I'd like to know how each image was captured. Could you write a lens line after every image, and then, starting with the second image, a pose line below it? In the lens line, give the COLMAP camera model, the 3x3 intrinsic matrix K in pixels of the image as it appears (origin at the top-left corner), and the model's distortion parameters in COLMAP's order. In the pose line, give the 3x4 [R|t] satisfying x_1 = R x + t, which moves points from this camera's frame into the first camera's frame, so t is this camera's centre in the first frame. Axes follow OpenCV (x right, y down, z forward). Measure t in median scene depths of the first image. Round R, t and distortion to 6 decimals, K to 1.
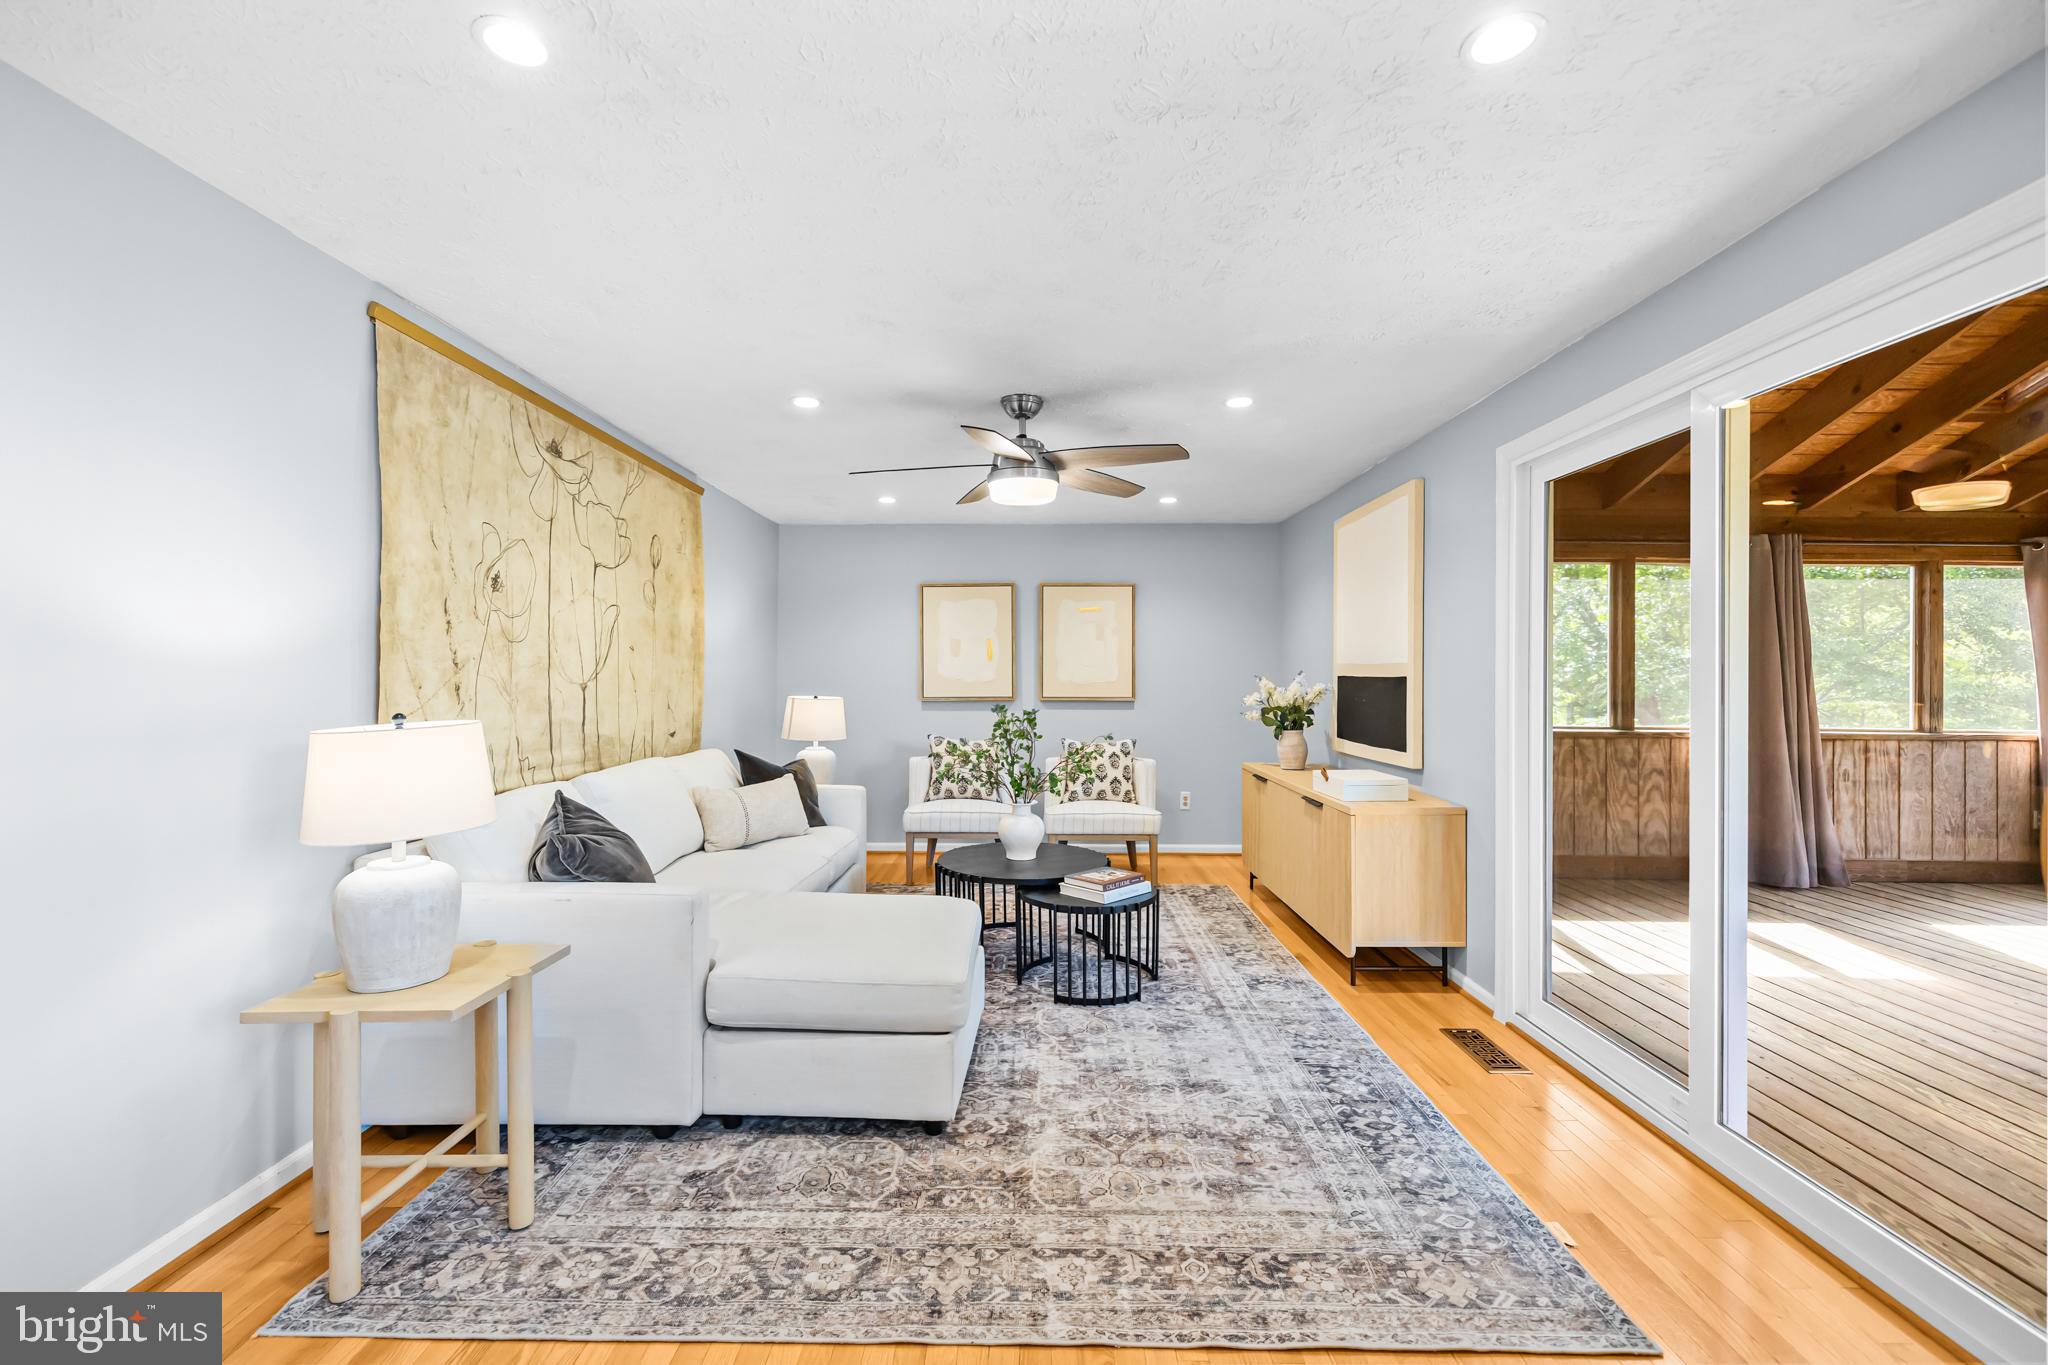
lens RADIAL K [[879.8, 0, 1028.7], [0, 879.8, 671.4], [0, 0, 1]] dist [0.005055, -0.001187]
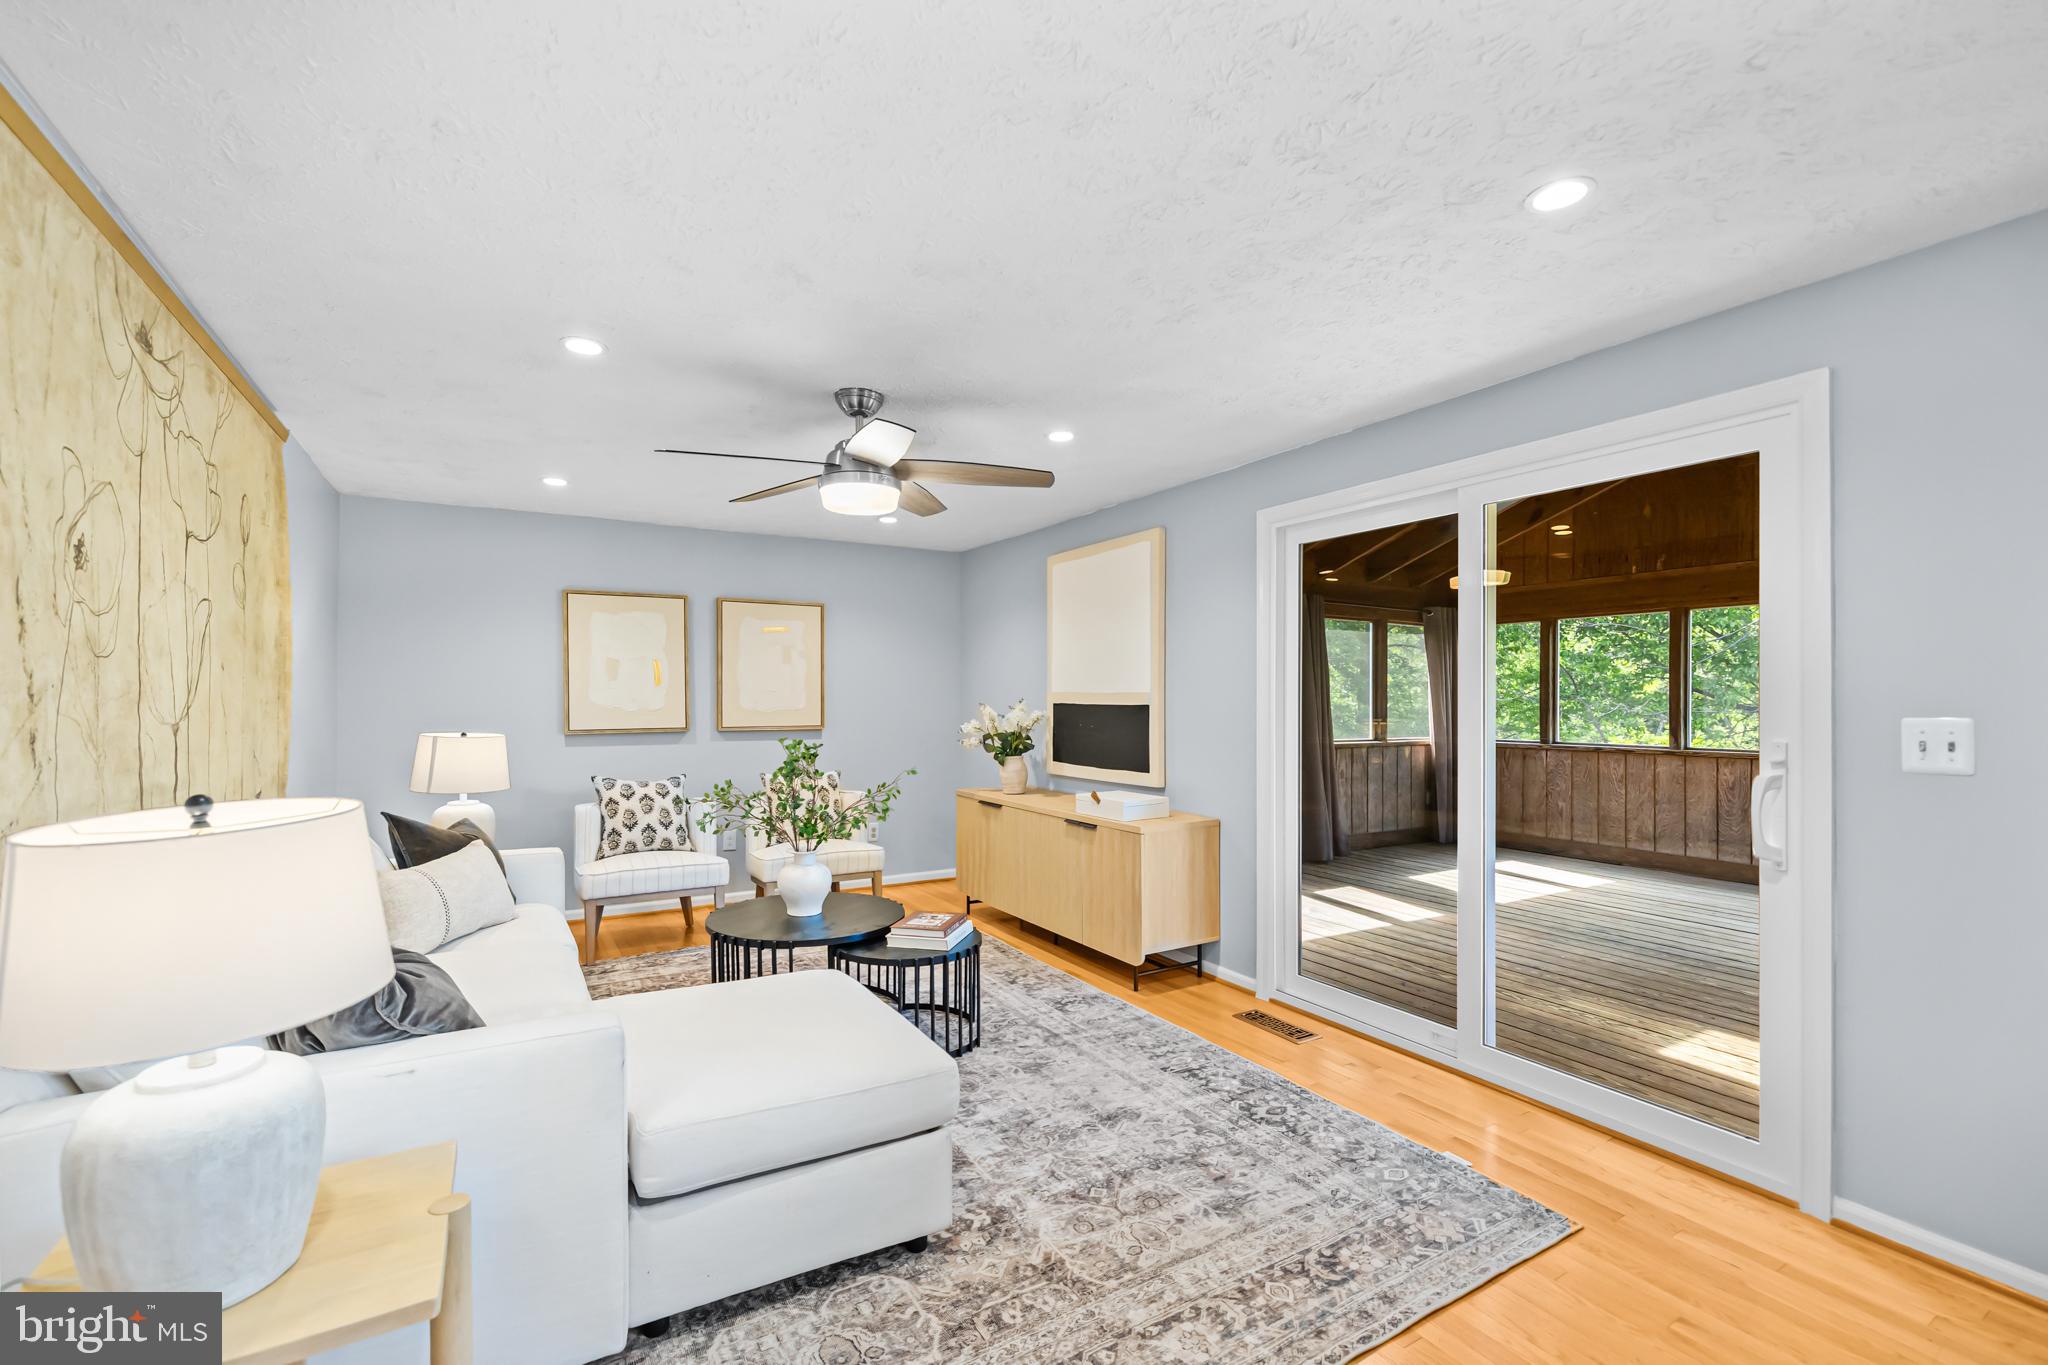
lens RADIAL K [[879.8, 0, 1039.5], [0, 879.8, 696.6], [0, 0, 1]] dist [0.005055, -0.001187]
pose [[0.849675, 0.000664, 0.527306, -0.324577], [-0.002752, 0.999991, 0.003176, -0.009318], [-0.527300, -0.004149, 0.849669, 0.152670]]
